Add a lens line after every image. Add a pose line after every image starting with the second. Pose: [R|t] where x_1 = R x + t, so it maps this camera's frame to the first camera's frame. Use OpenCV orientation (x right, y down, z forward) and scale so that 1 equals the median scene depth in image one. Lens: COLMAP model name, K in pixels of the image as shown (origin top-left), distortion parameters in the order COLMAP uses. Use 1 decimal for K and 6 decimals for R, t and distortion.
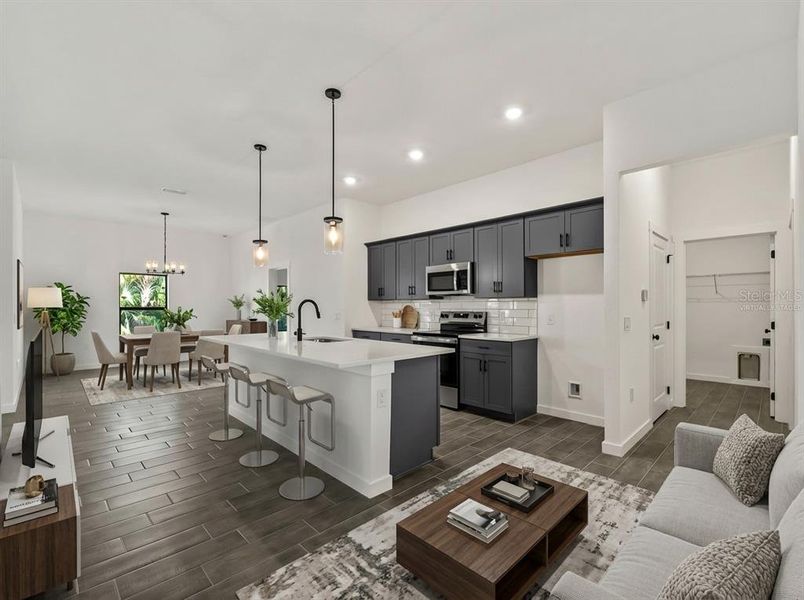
lens RADIAL K [[367.6, 0, 405.9], [0, 367.6, 308.3], [0, 0, 1]] dist [-0.002752, -0.000404]
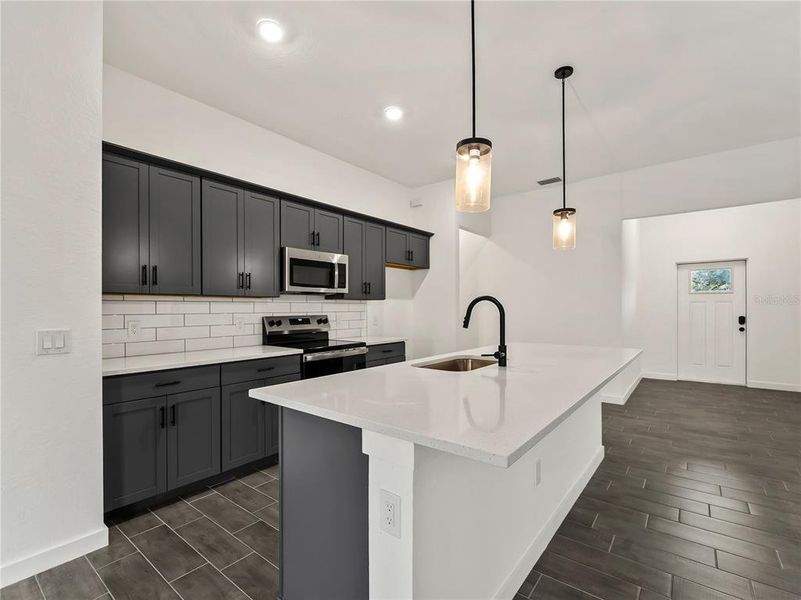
lens RADIAL K [[375.8, 0, 400.4], [0, 375.8, 306.7], [0, 0, 1]] dist [-0.004852, -0.000627]
pose [[-0.128852, 0.003711, 0.991657, -0.673028], [0.006076, 0.999977, -0.002953, -0.006406], [-0.991645, 0.005644, -0.128871, 0.959293]]
